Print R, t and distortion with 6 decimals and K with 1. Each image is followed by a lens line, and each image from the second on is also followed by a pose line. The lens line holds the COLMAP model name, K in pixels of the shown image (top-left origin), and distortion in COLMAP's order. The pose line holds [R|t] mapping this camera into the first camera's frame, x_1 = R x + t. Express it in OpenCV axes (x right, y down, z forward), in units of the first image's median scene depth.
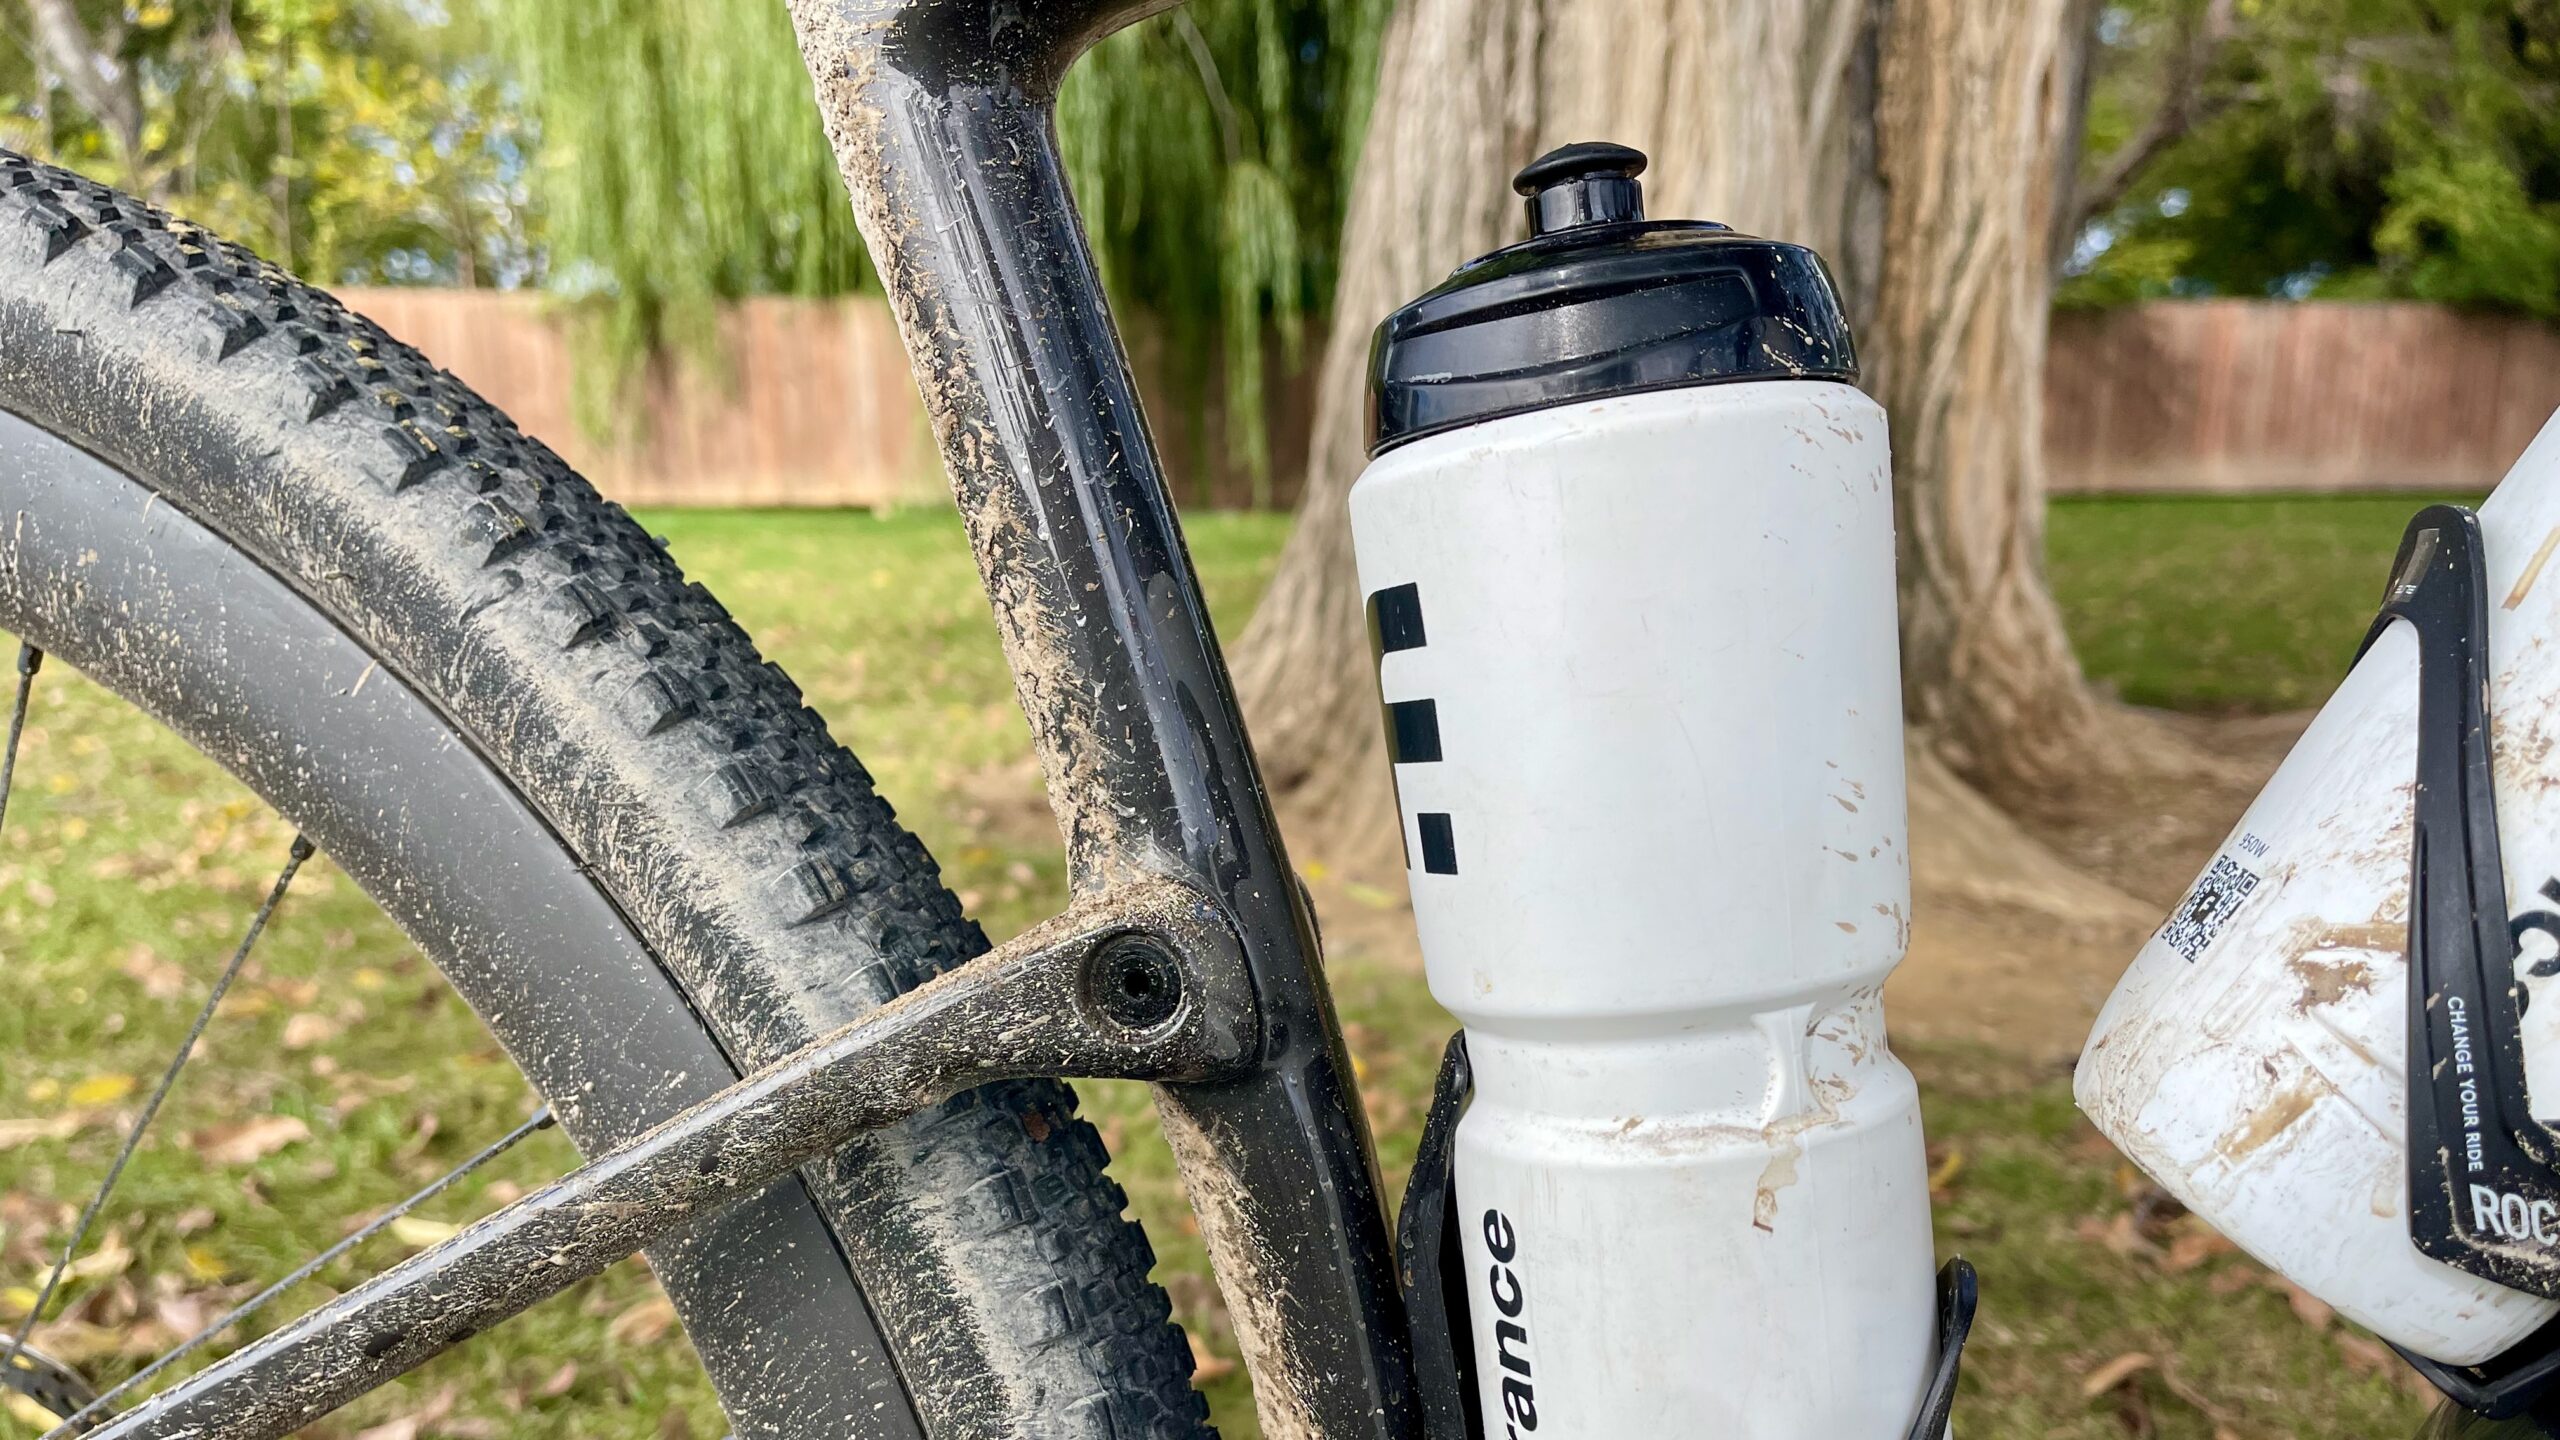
lens RADIAL K [[1945.5, 0, 1281.1], [0, 1945.5, 943.5], [0, 0, 1]] dist [0.013789, 0.001626]
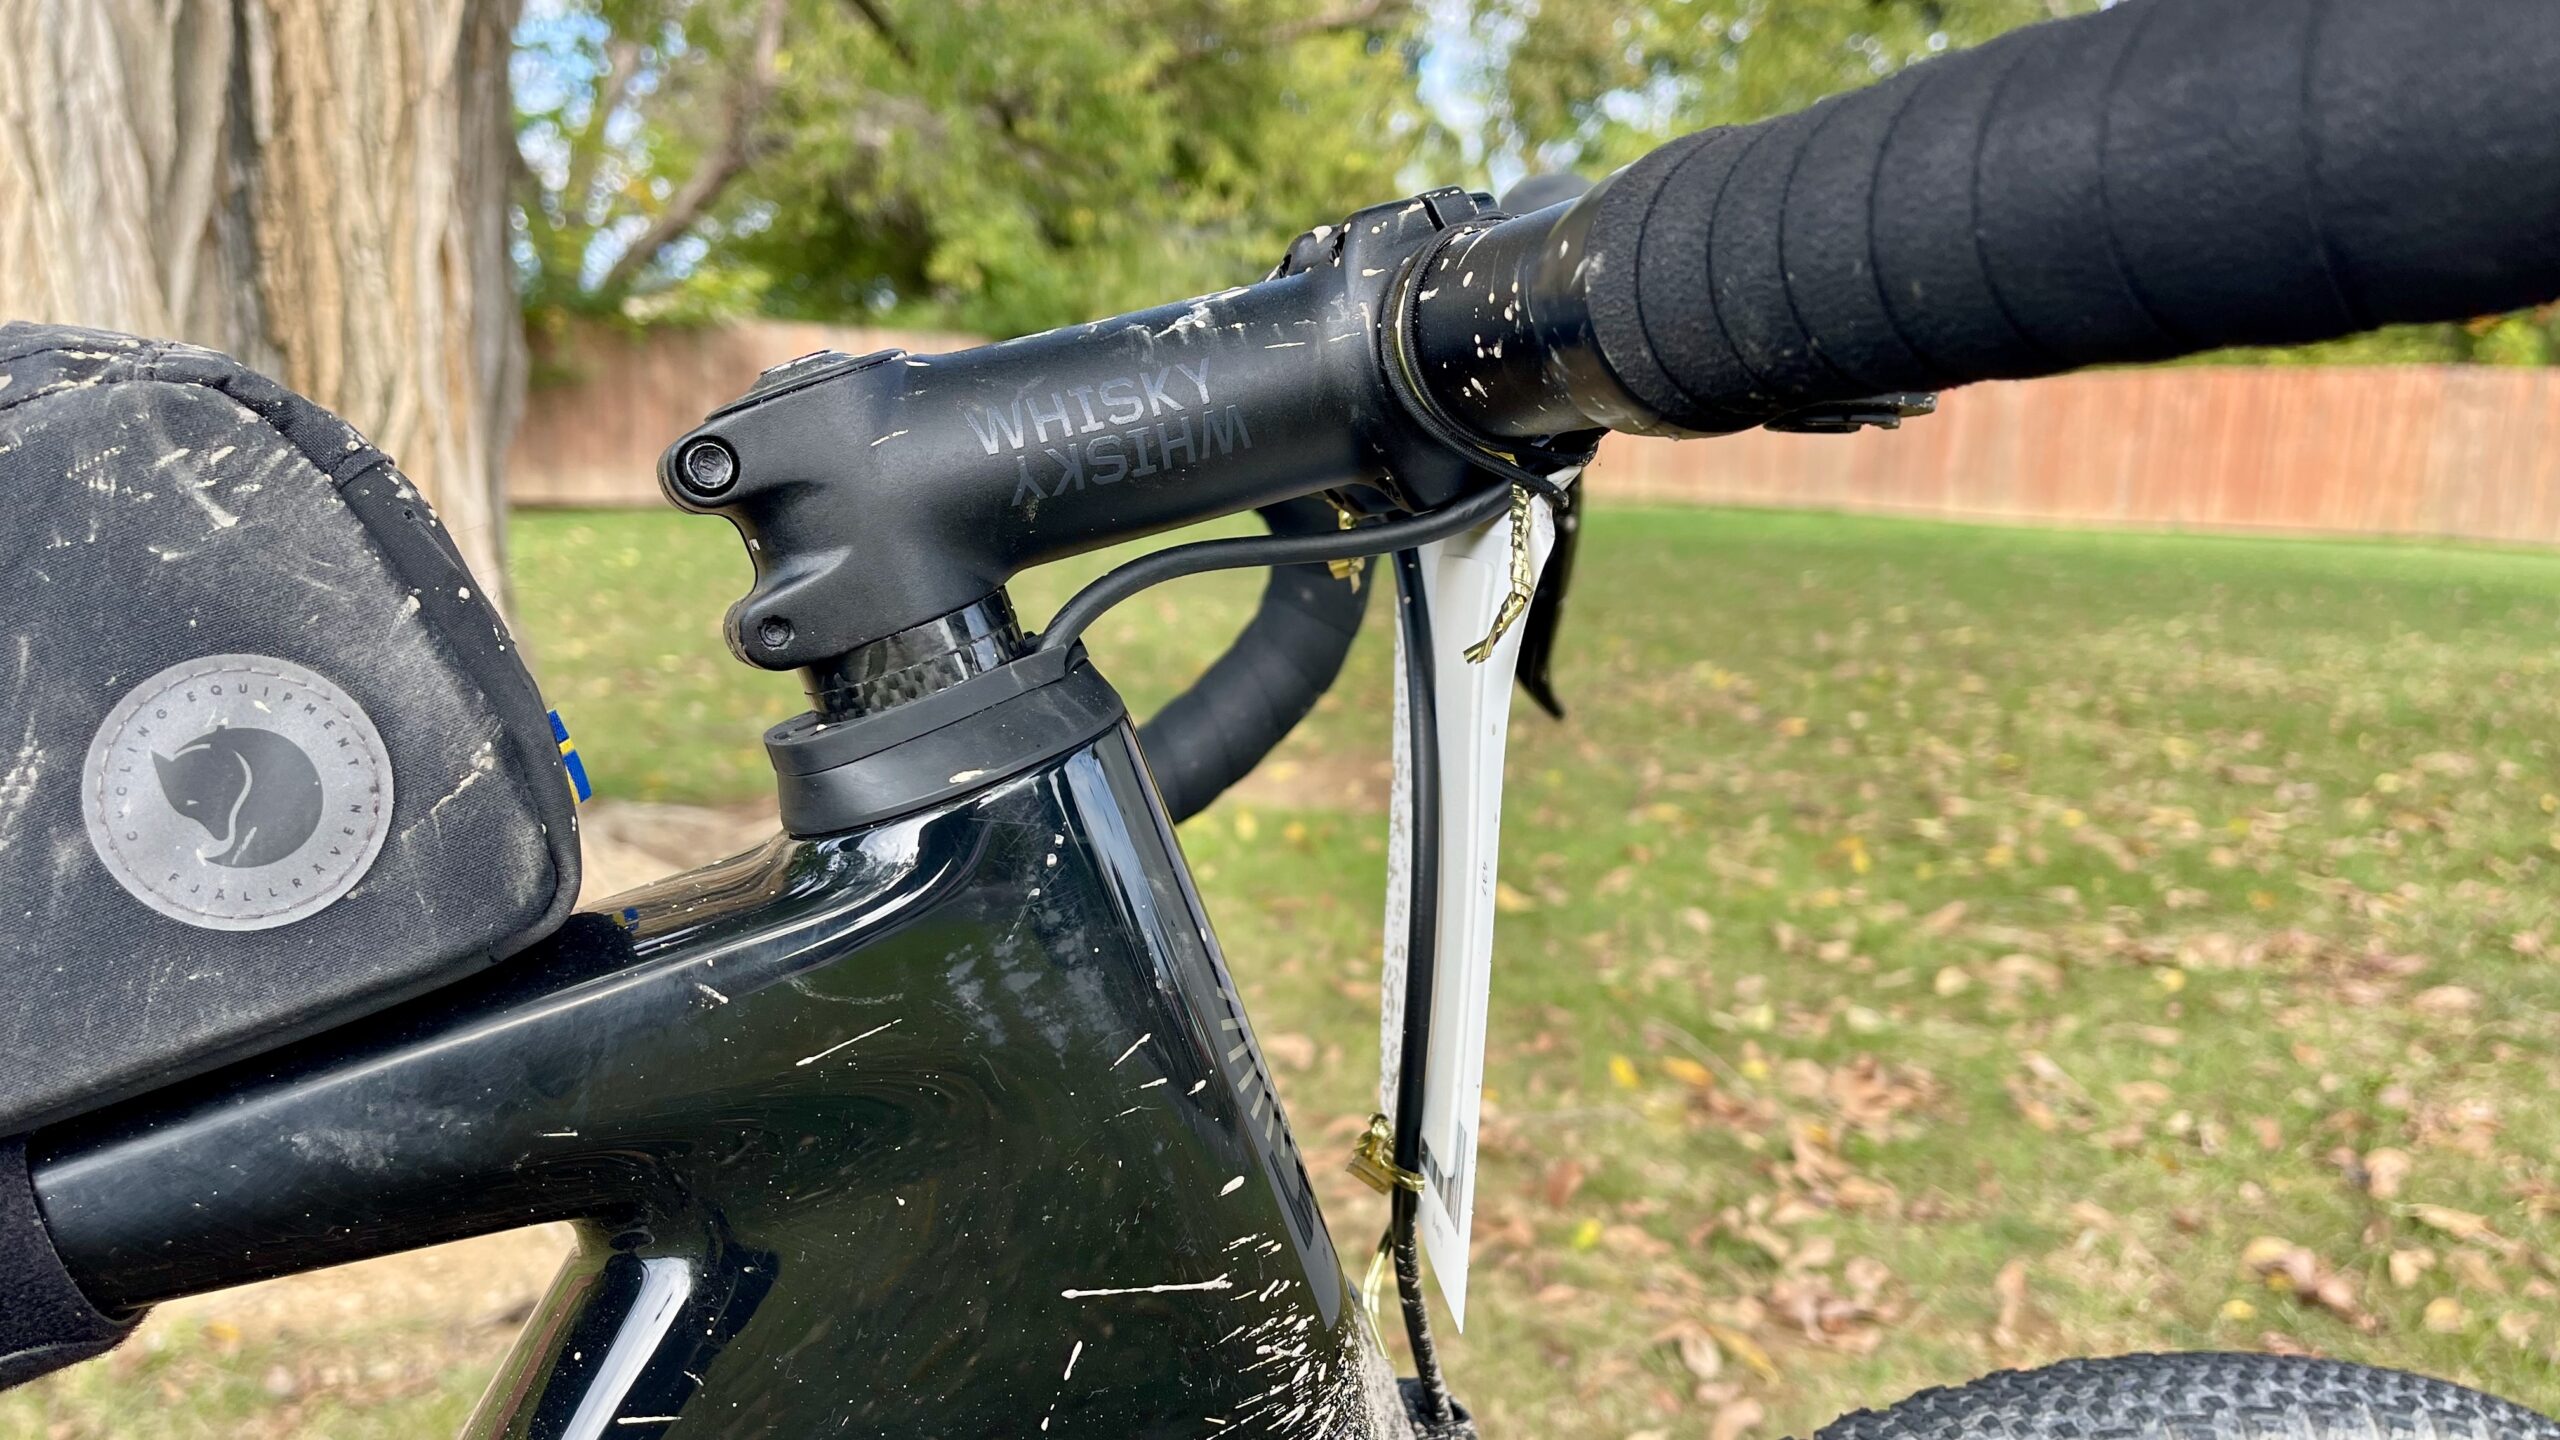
lens RADIAL K [[1928.6, 0, 1273.7], [0, 1928.6, 857.1], [0, 0, 1]] dist [0.104648, -0.167424]
pose [[0.798024, -0.104166, 0.593554, 0.100895], [0.121860, 0.992493, 0.010339, -0.091506], [-0.590176, 0.064080, 0.804728, -0.045368]]
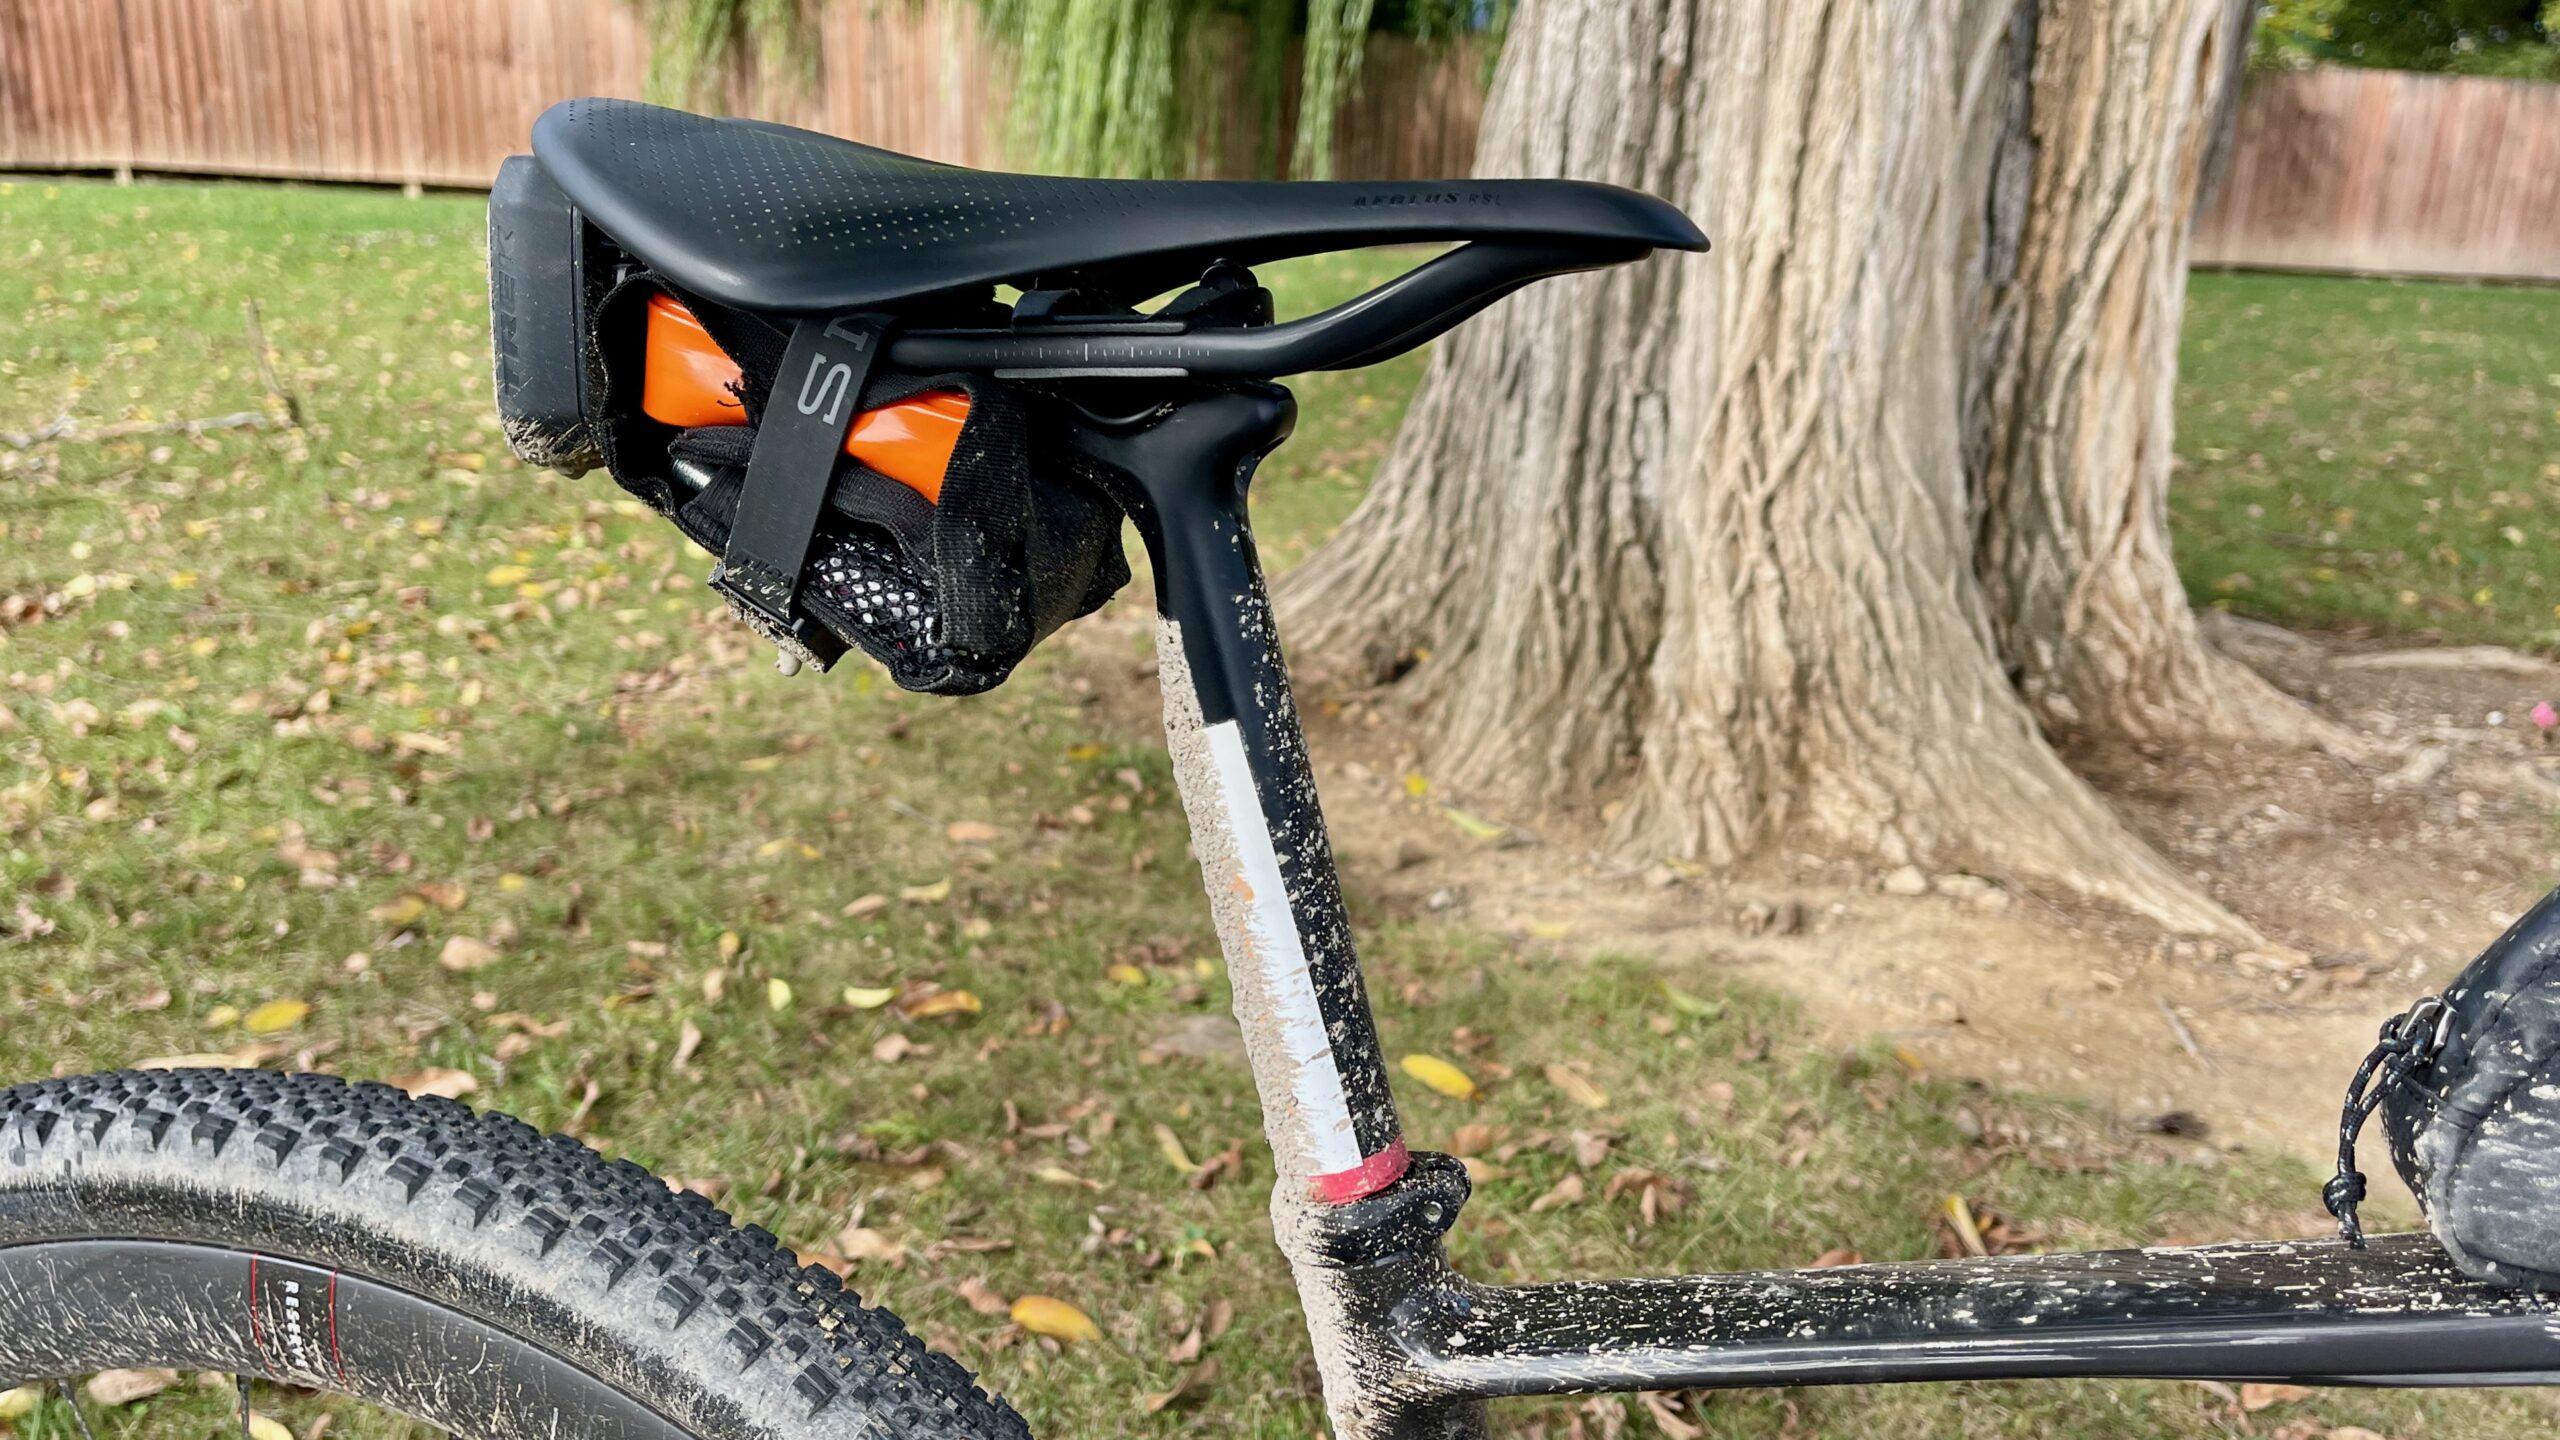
lens RADIAL K [[2009.6, 0, 1280.0], [0, 2009.6, 720.0], [0, 0, 1]] dist [0.029040, -0.008286]
pose [[0.997793, 0.060796, -0.026702, -0.029070], [-0.059789, 0.997524, 0.037019, -0.109709], [0.028887, -0.035341, 0.998958, -0.051251]]
